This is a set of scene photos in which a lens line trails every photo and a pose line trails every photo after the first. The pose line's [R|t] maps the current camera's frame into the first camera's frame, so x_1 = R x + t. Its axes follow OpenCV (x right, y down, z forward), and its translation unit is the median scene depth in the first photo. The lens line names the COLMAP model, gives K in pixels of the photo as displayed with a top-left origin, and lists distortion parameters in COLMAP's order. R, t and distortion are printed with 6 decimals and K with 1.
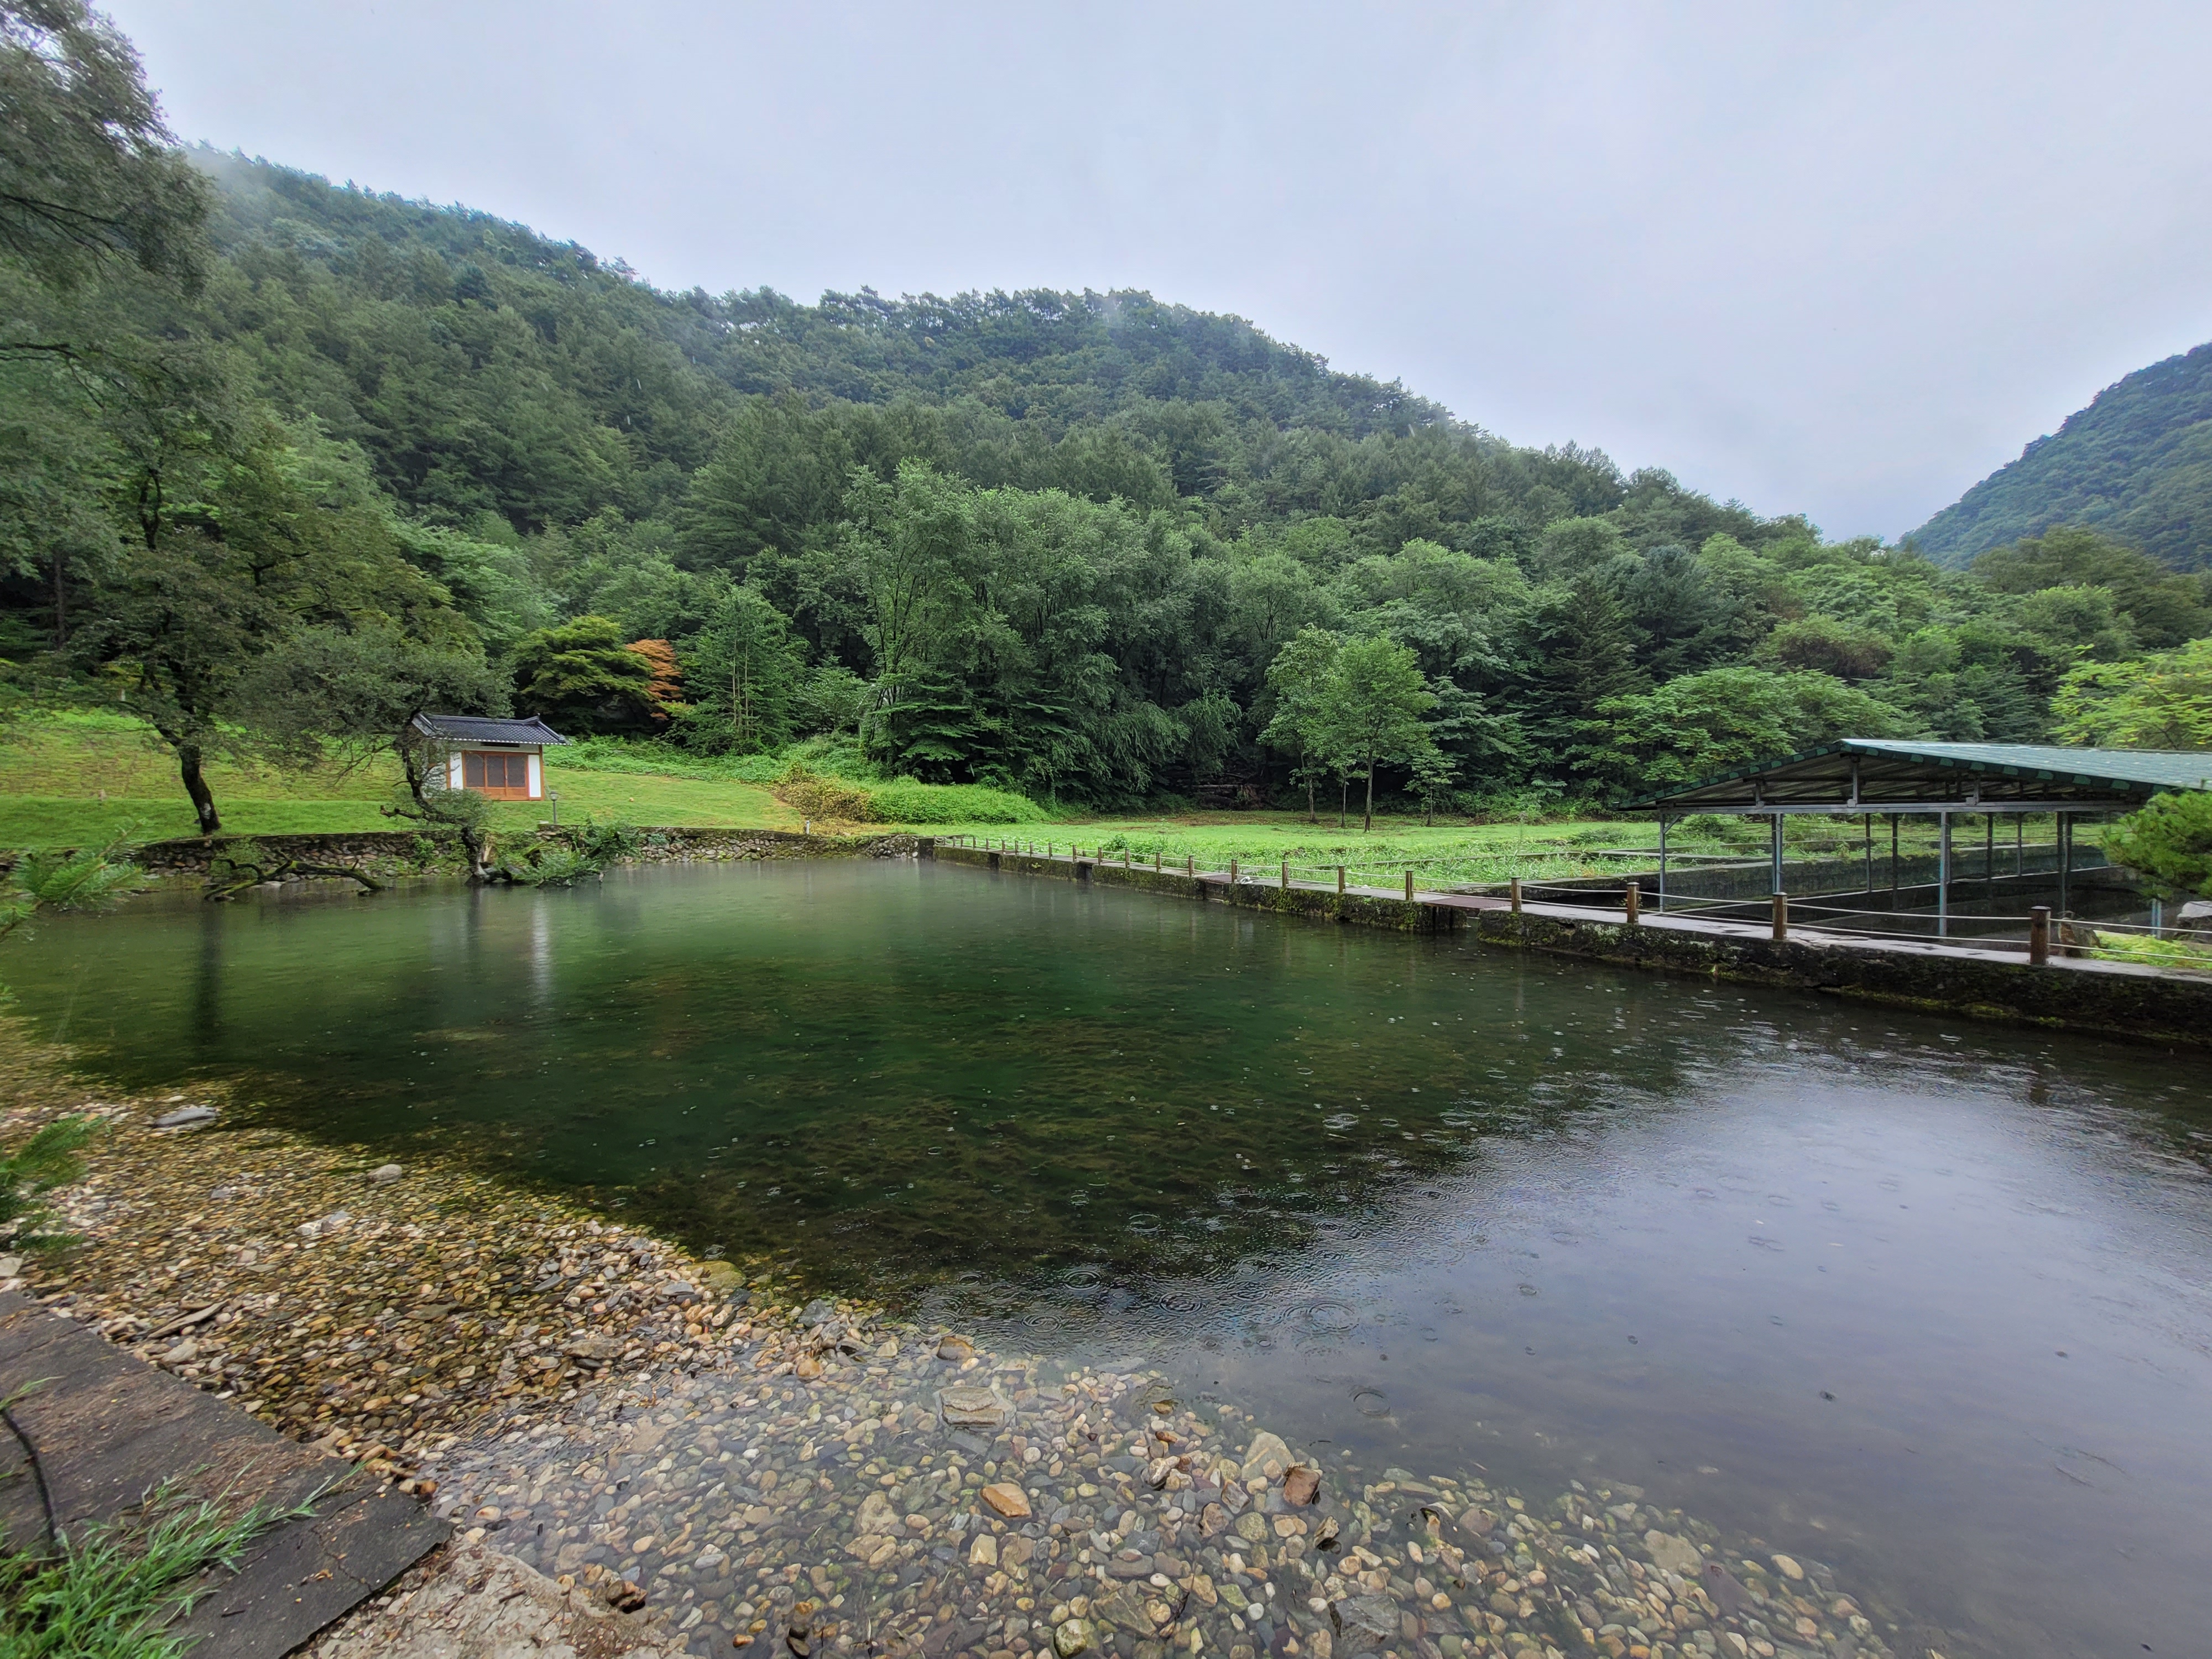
lens RADIAL K [[888.7, 0, 1117.6], [0, 888.7, 835.0], [0, 0, 1]] dist [-0.001177, 0.004771]
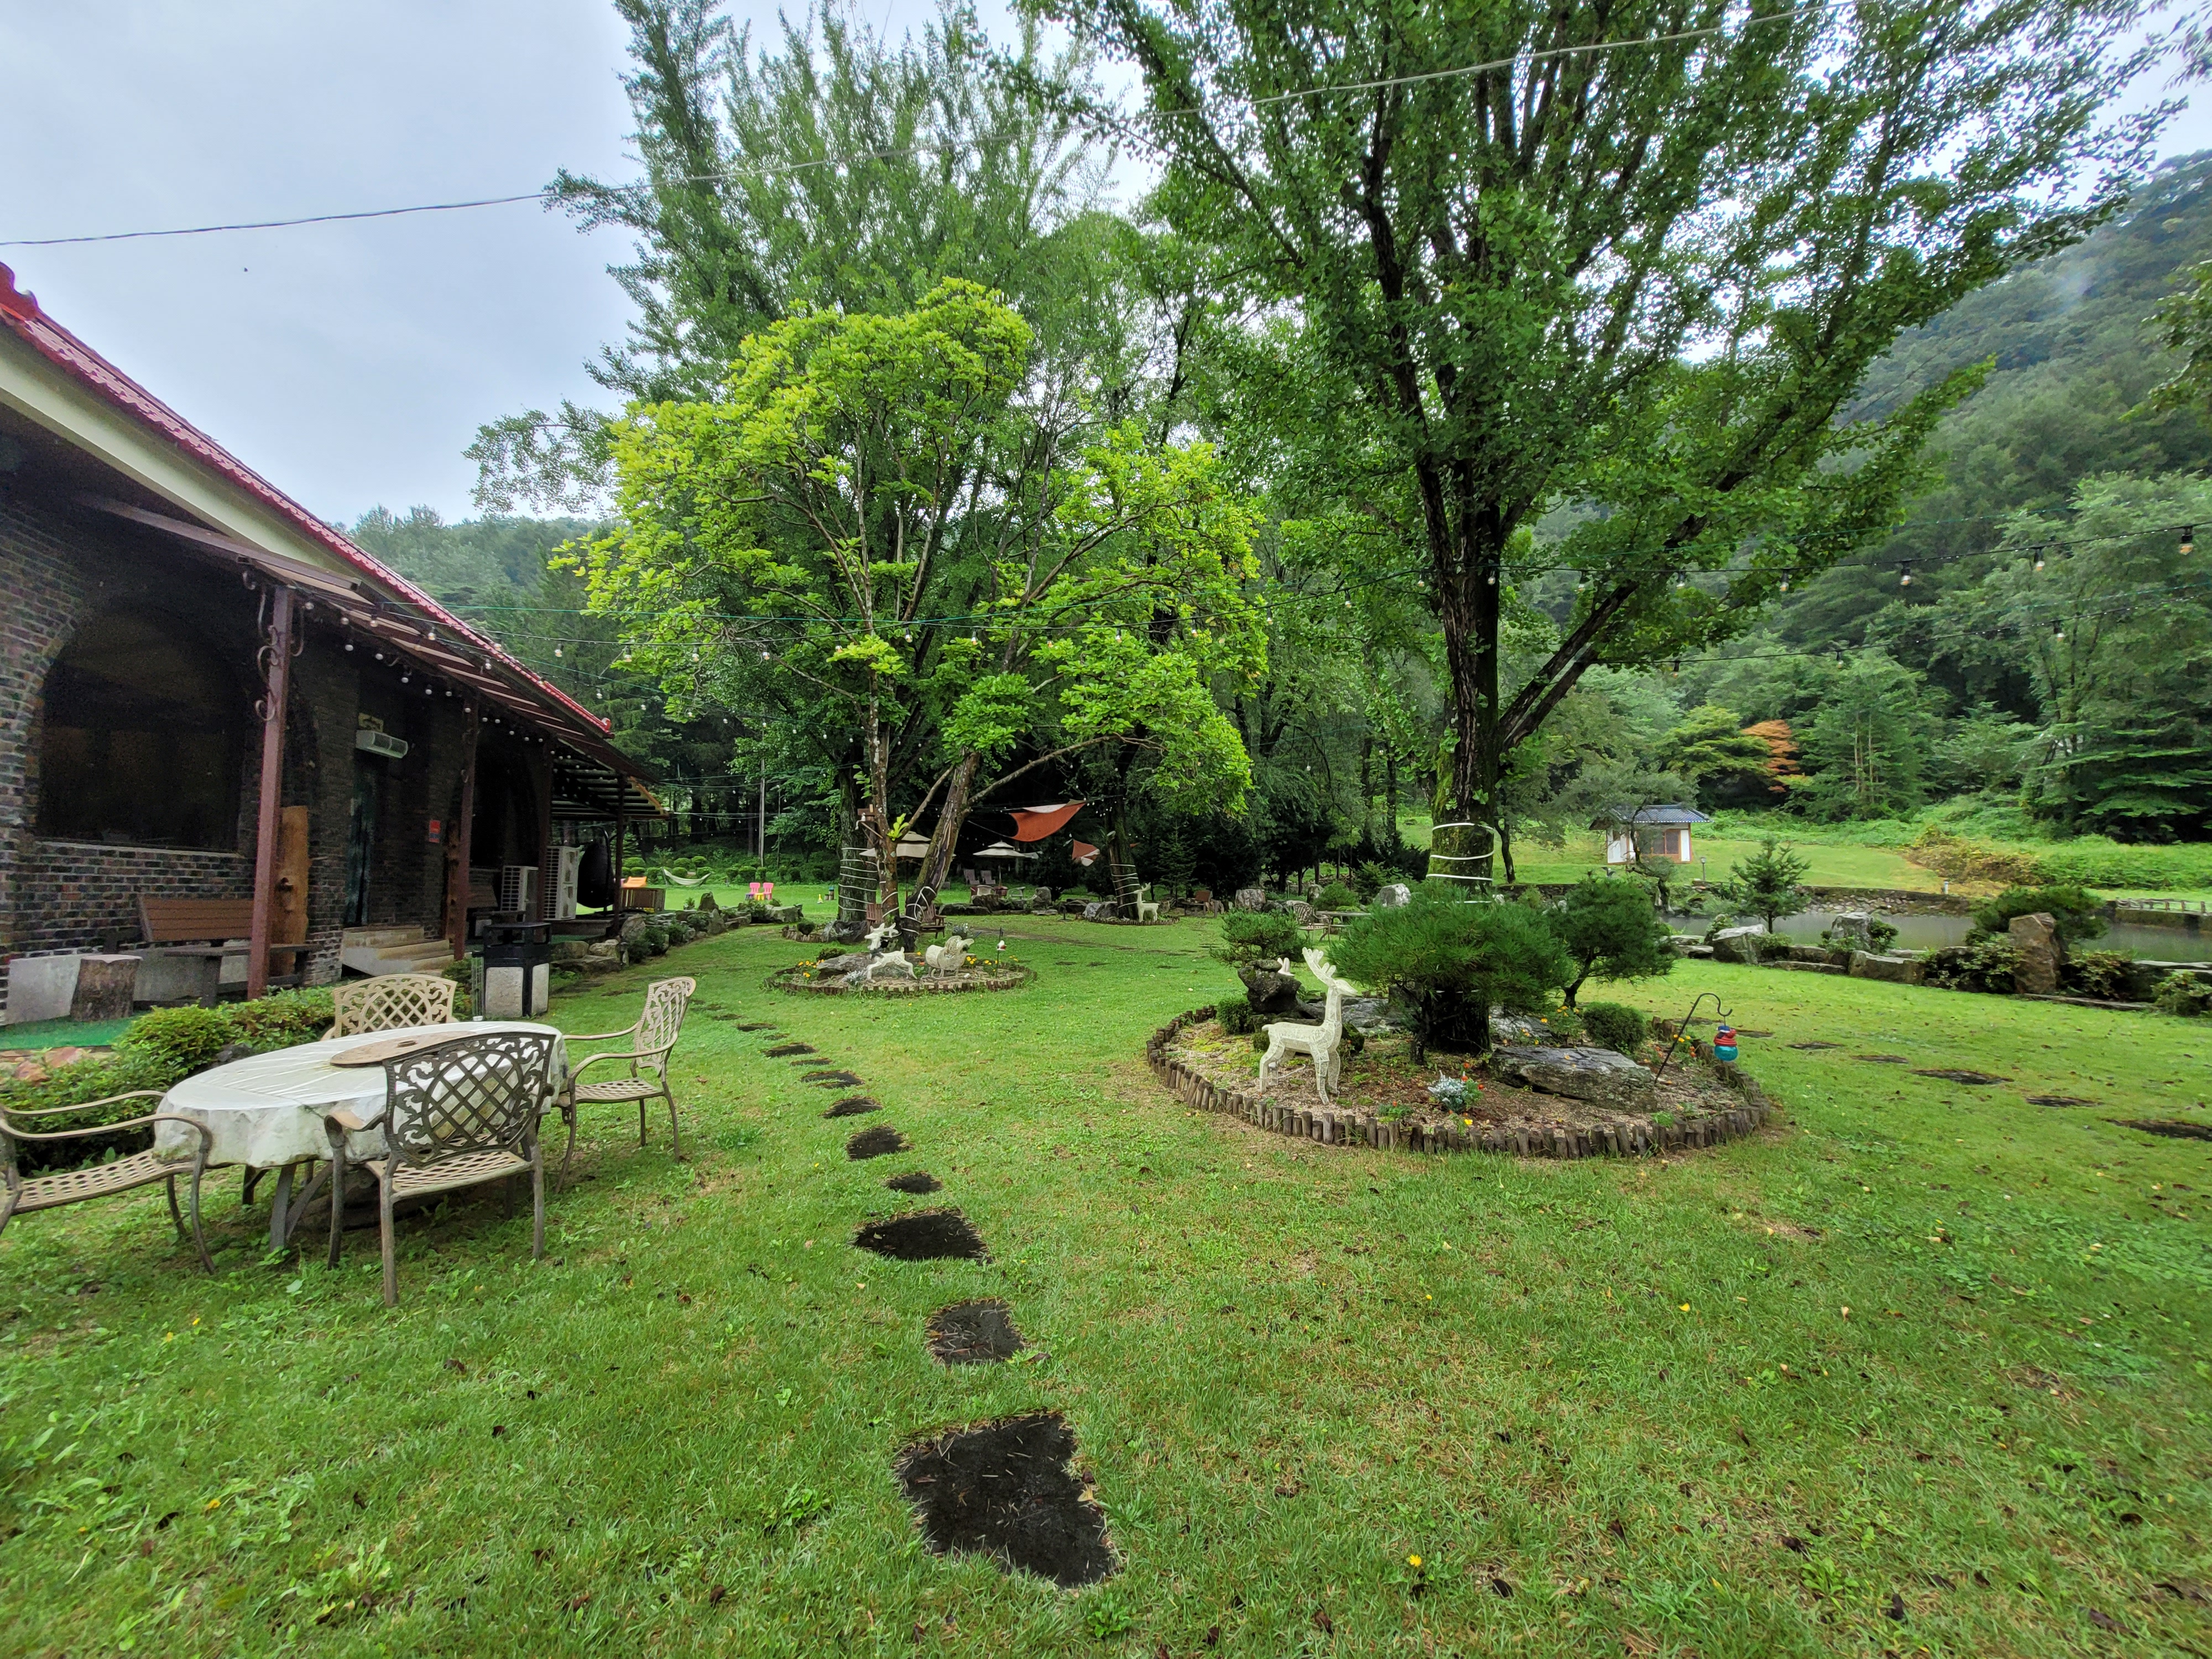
lens RADIAL K [[888.7, 0, 1117.6], [0, 888.7, 835.0], [0, 0, 1]] dist [-0.001177, 0.004771]
pose [[0.462344, -0.030931, -0.886161, 0.099415], [-0.032624, 0.998121, -0.051860, 0.010970], [0.886100, 0.052887, 0.460467, -0.265806]]
